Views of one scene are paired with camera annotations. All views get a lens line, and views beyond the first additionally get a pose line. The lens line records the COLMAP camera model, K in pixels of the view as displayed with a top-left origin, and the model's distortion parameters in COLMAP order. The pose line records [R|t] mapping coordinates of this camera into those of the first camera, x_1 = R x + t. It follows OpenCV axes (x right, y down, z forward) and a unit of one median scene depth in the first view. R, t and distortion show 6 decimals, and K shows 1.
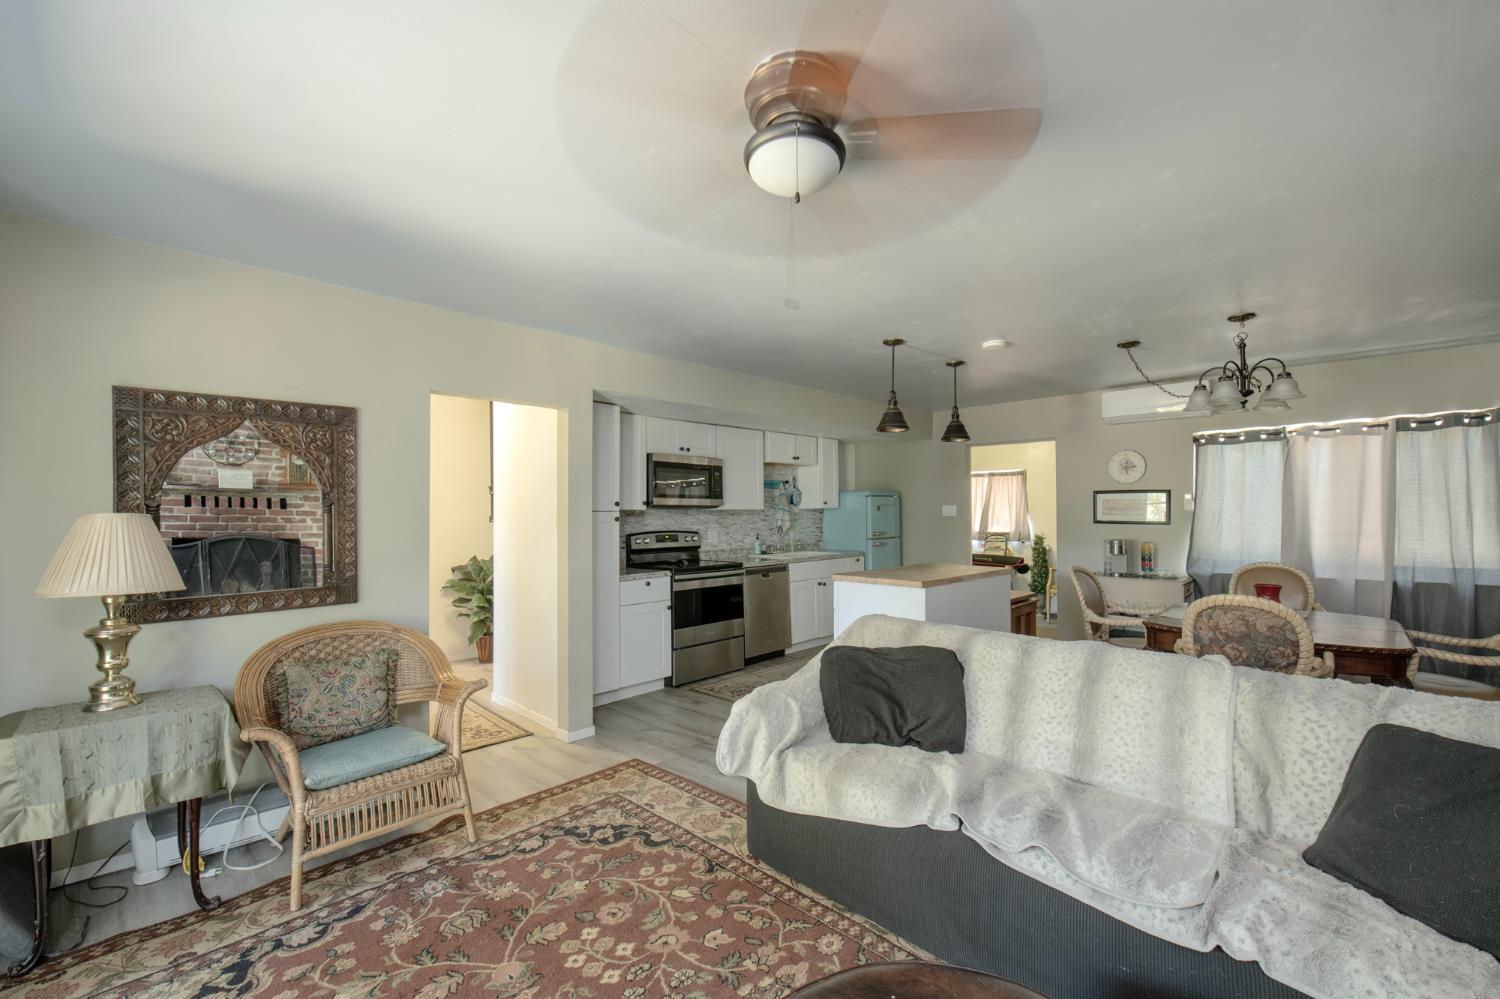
lens RADIAL K [[611.3, 0, 758.1], [0, 611.3, 507.0], [0, 0, 1]] dist [-0.019055, -0.000571]
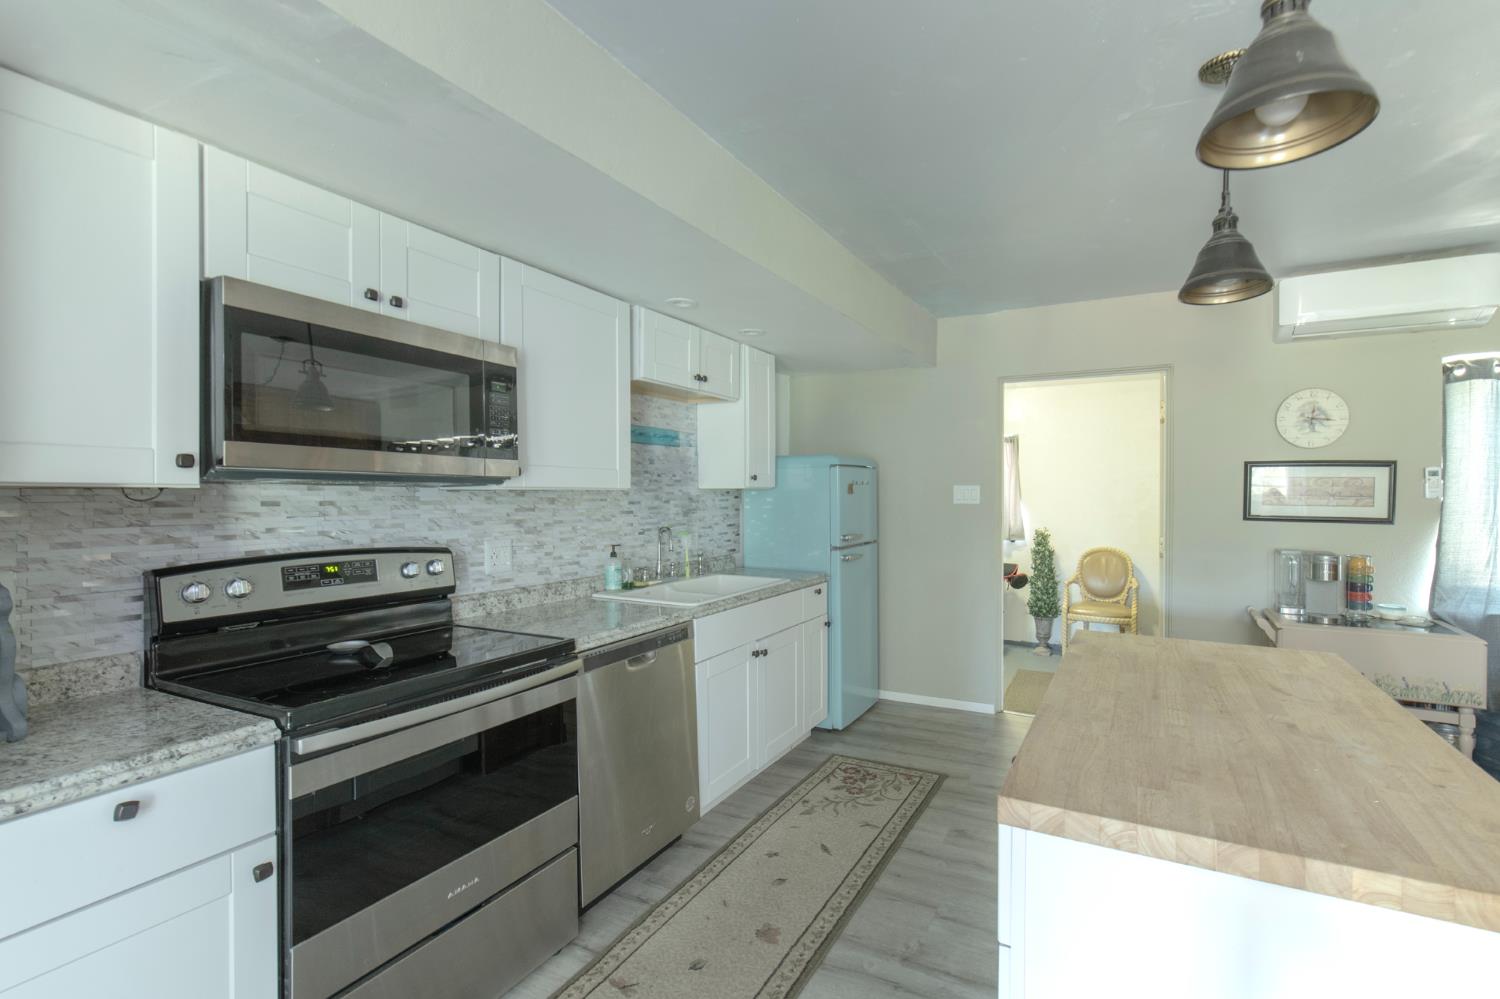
lens RADIAL K [[634.6, 0, 792.6], [0, 634.6, 502.0], [0, 0, 1]] dist [0.000132, -0.000084]
pose [[0.957651, 0.004521, 0.287895, -0.010148], [-0.010946, 0.999726, 0.020711, 0.002939], [-0.287722, -0.022985, 0.957438, 0.578486]]
